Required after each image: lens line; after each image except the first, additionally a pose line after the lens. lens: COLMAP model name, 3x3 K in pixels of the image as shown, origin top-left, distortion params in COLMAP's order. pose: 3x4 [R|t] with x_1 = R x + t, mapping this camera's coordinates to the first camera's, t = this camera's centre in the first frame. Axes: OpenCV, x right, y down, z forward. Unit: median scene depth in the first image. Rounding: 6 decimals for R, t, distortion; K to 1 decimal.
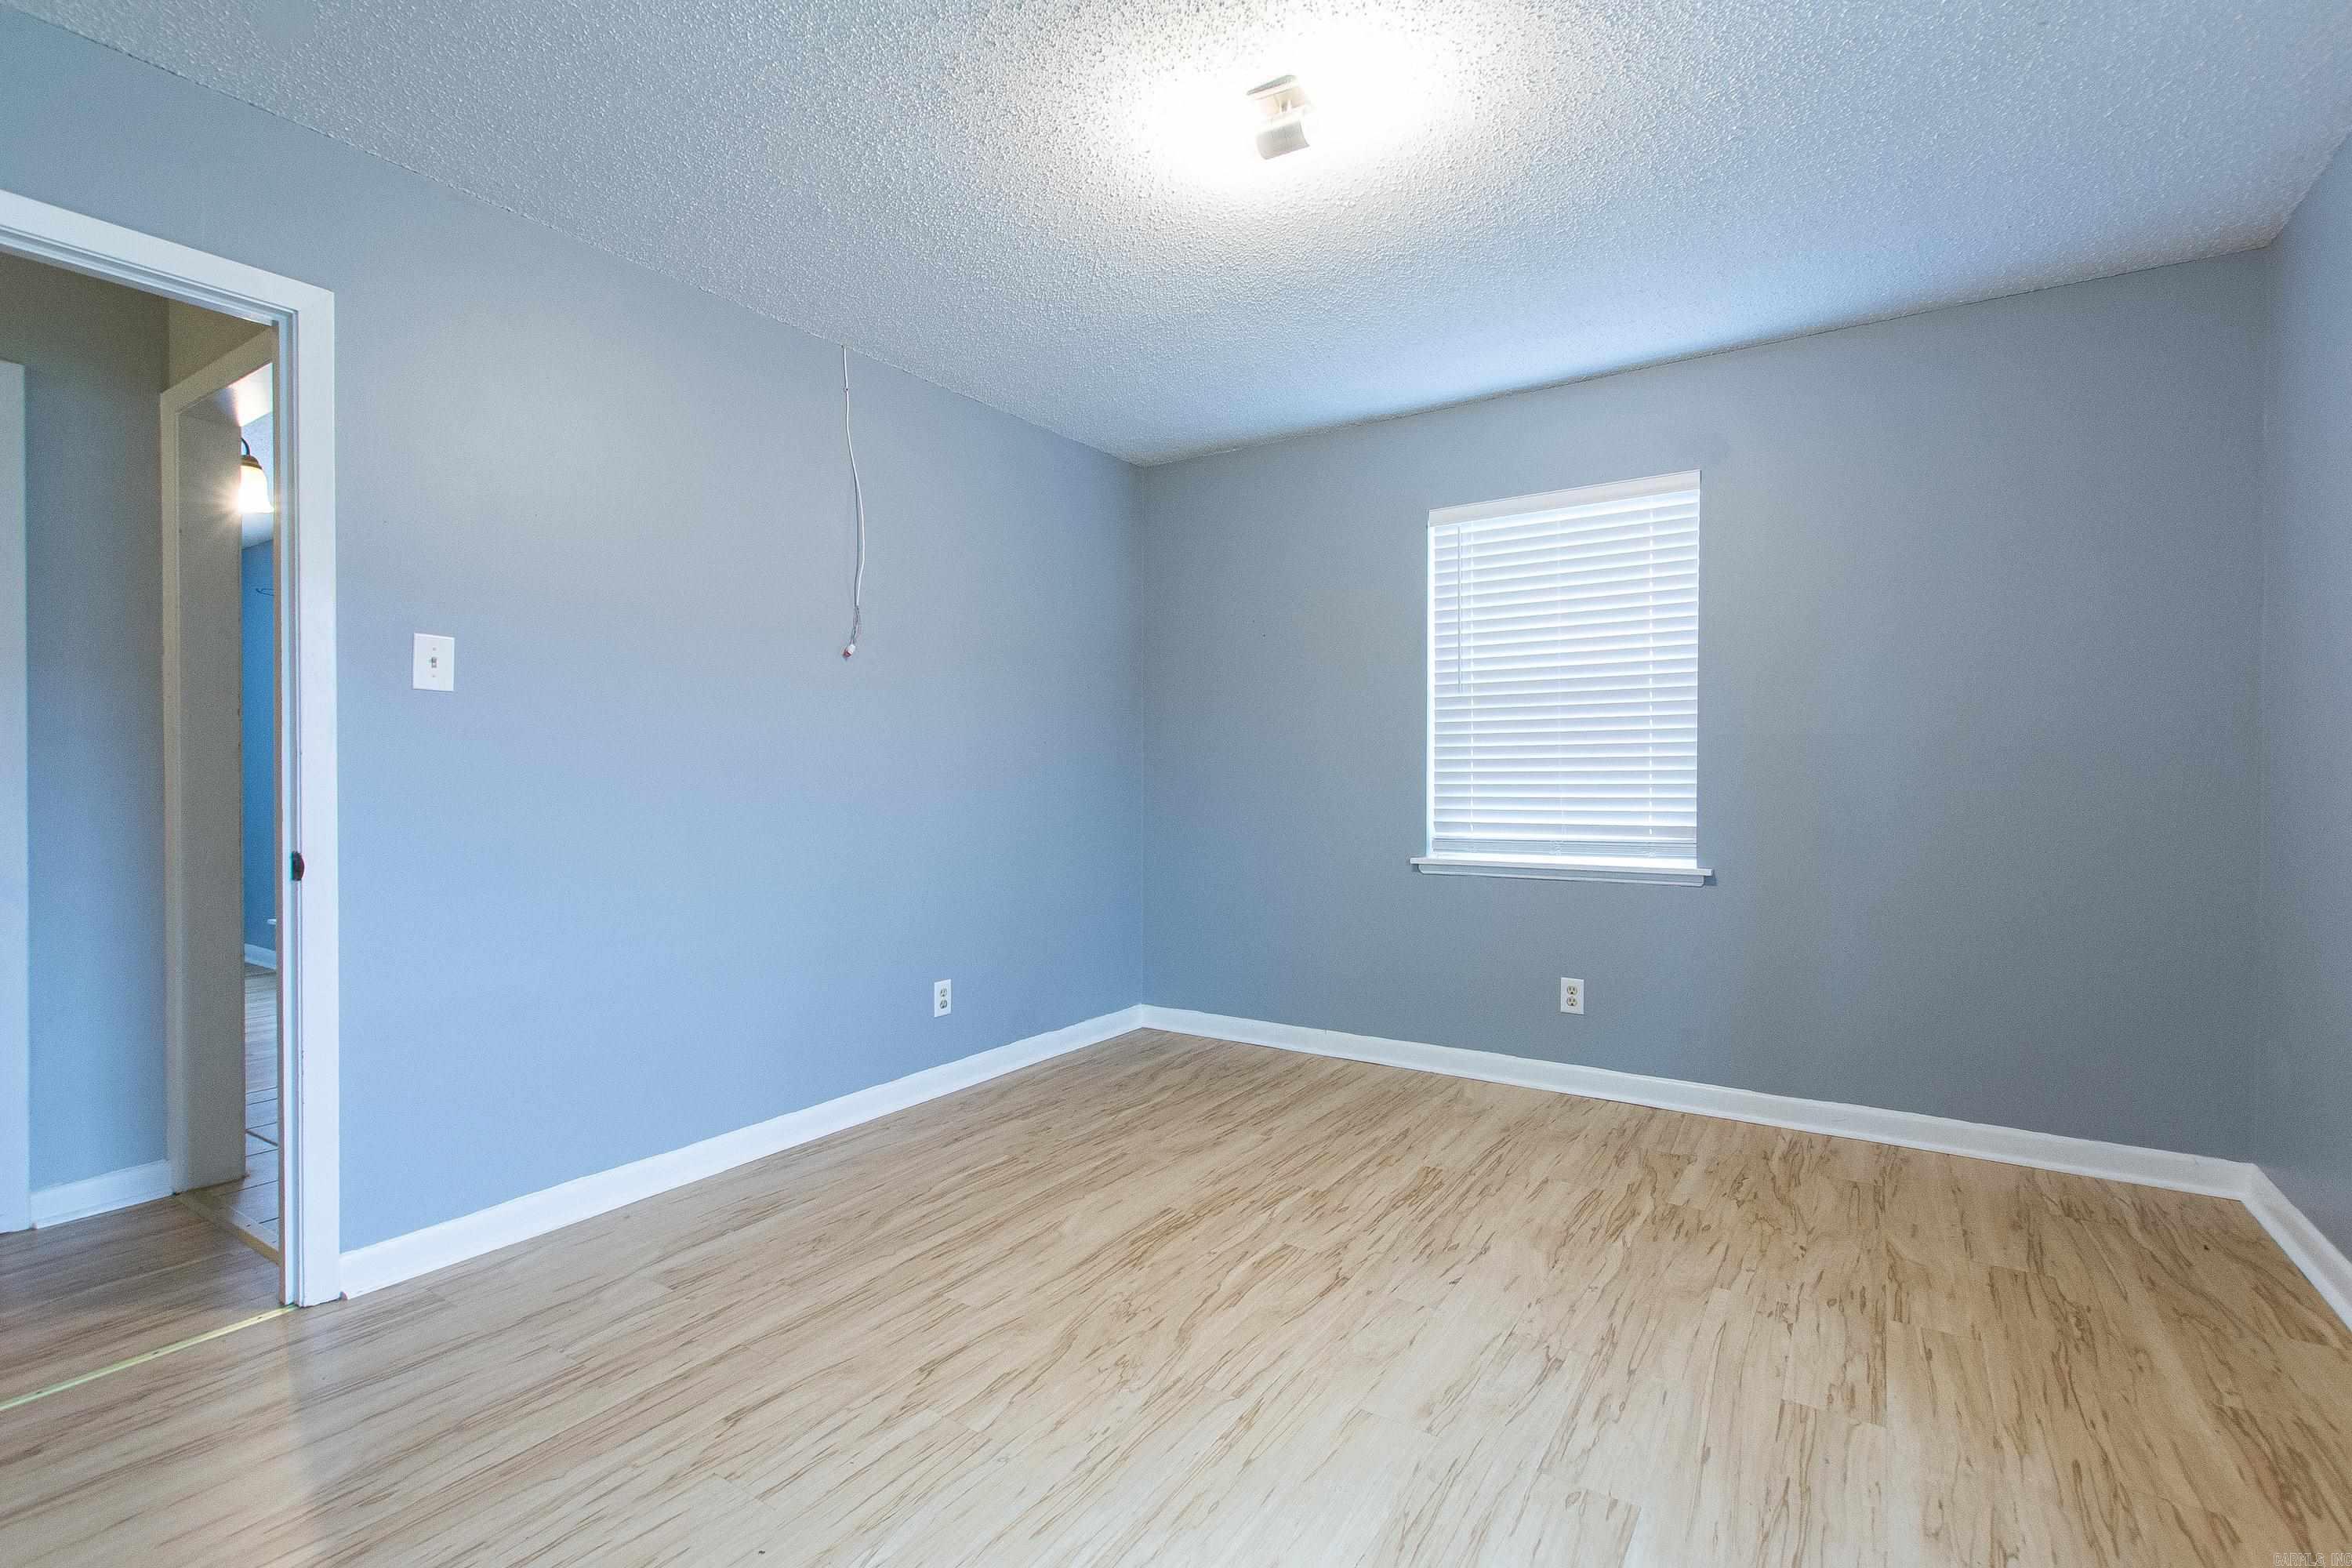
lens RADIAL K [[1048.9, 0, 1186.1], [0, 1048.9, 762.3], [0, 0, 1]] dist [-0.022084, 0.000640]
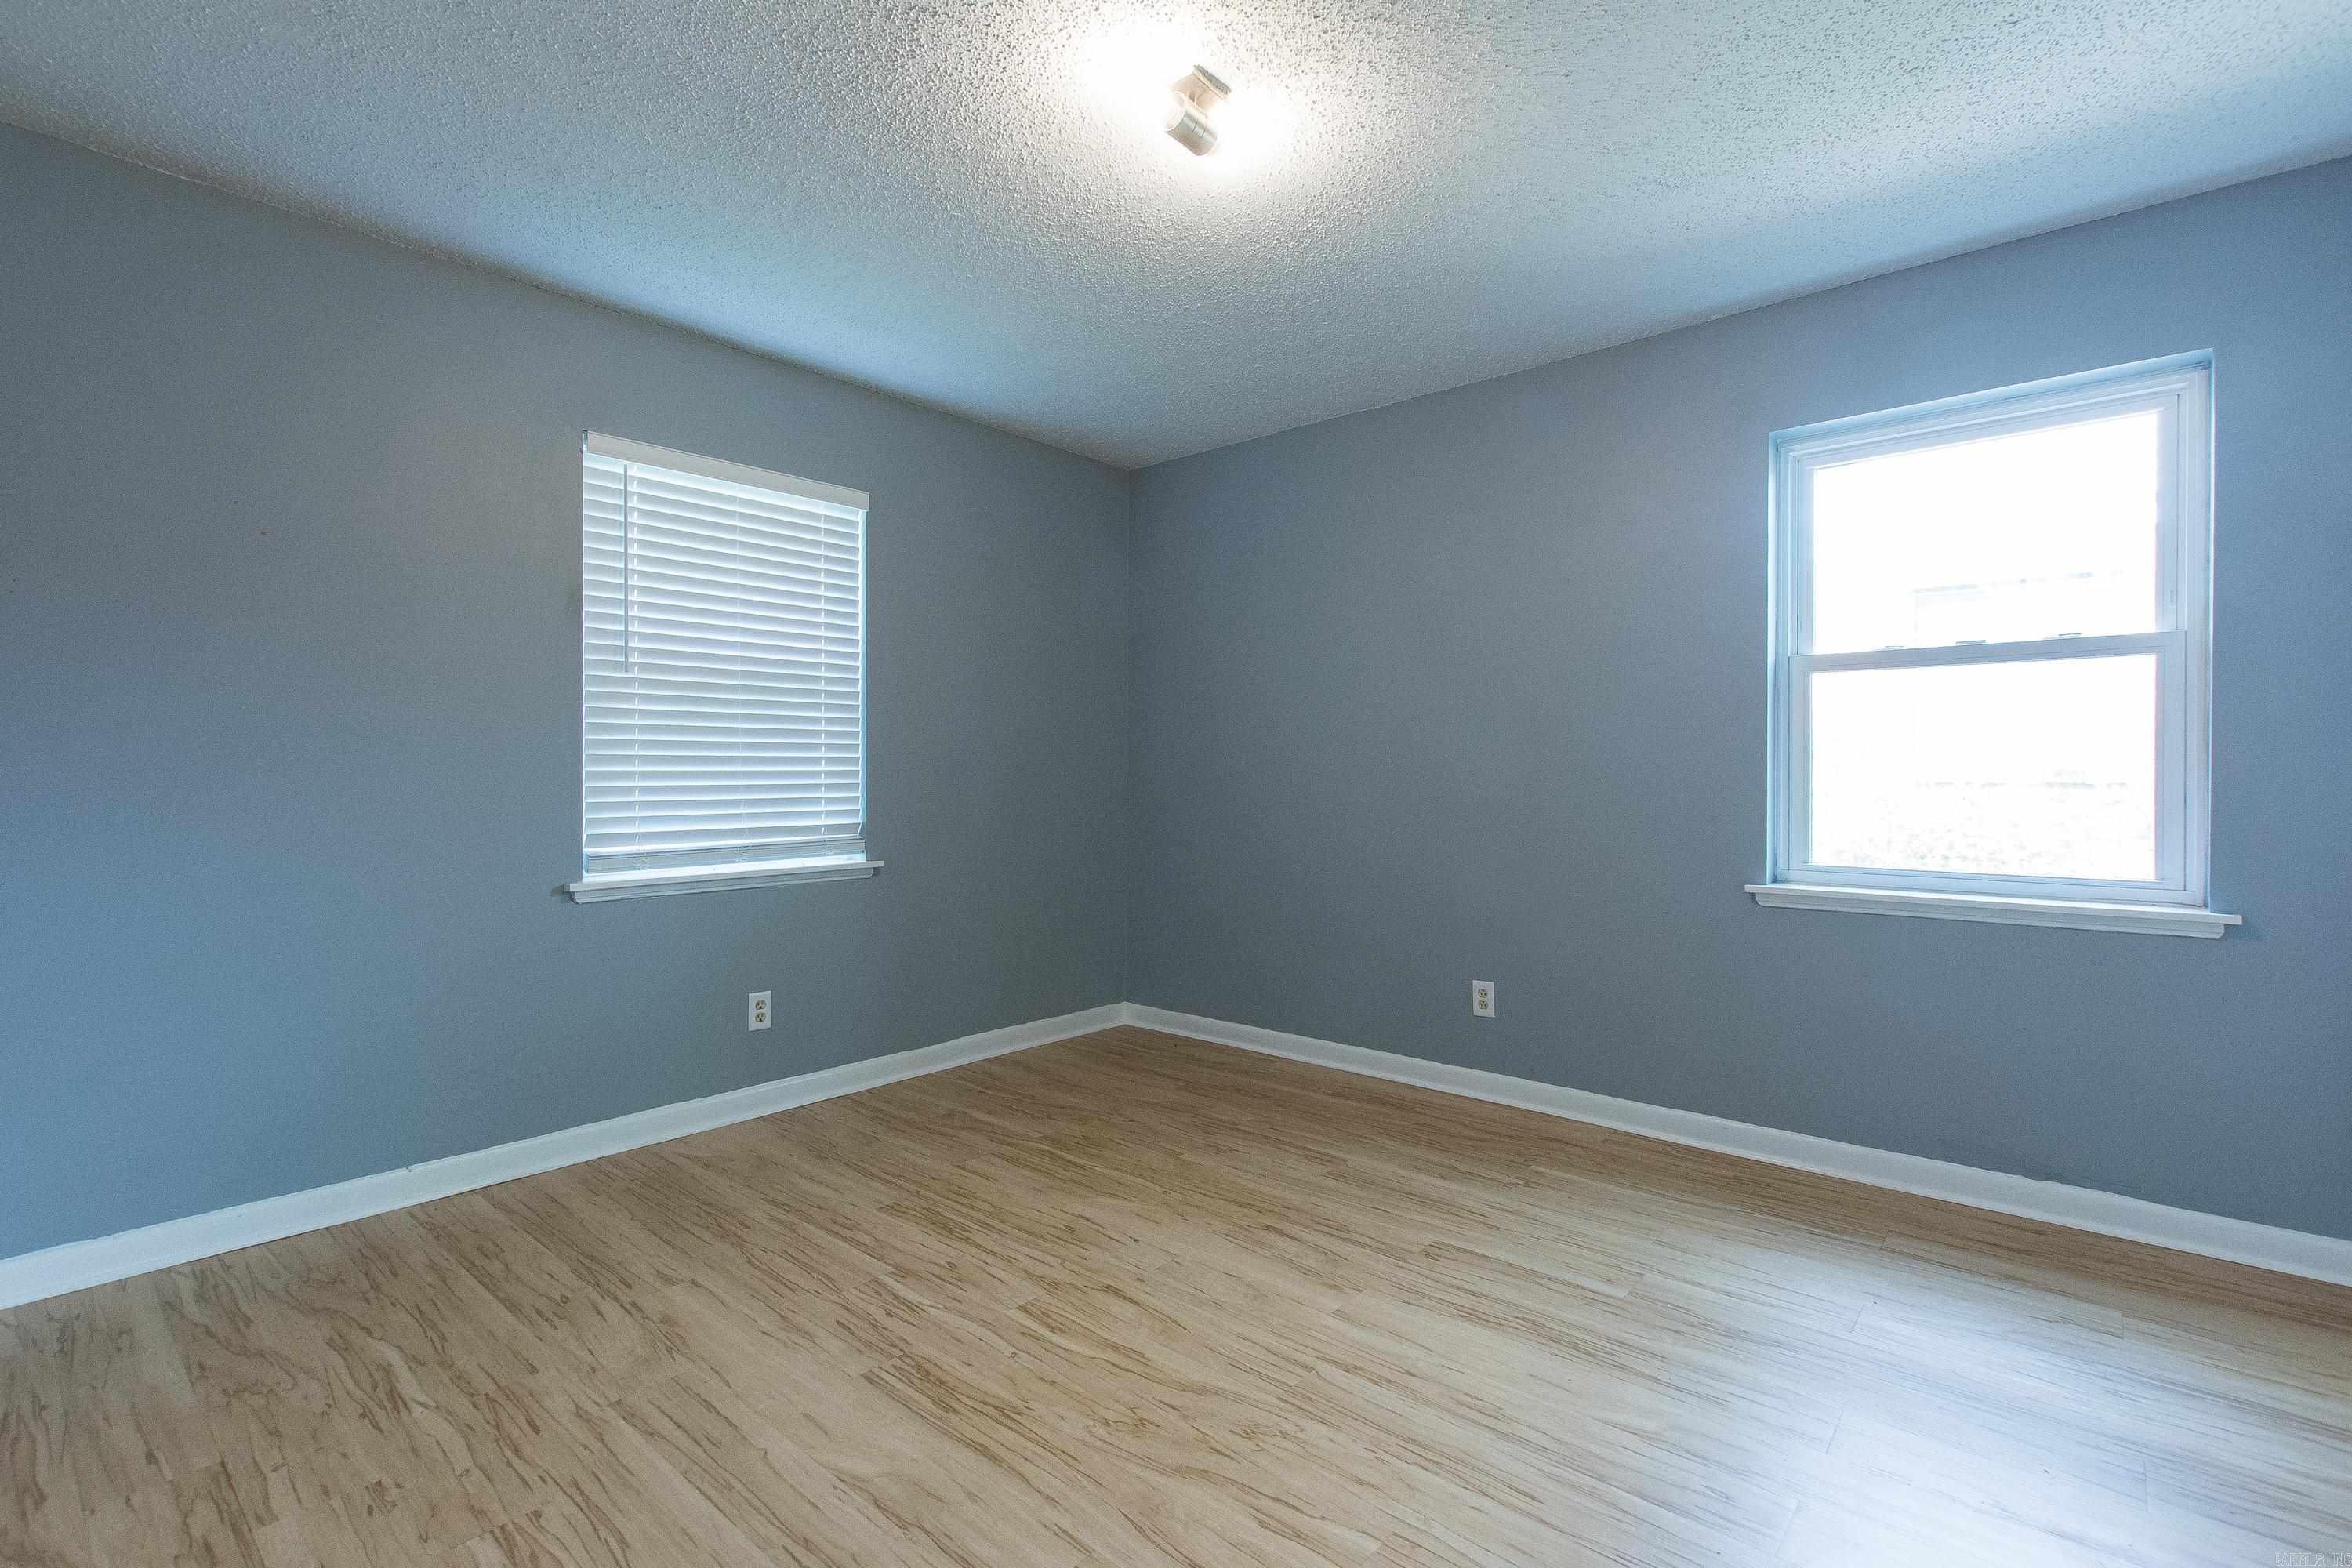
lens RADIAL K [[1048.9, 0, 1186.1], [0, 1048.9, 762.3], [0, 0, 1]] dist [-0.022084, 0.000640]
pose [[0.136688, 0.010116, 0.990563, -0.610111], [-0.008674, 0.999922, -0.009015, 0.007228], [-0.990576, -0.007360, 0.136765, 0.596743]]
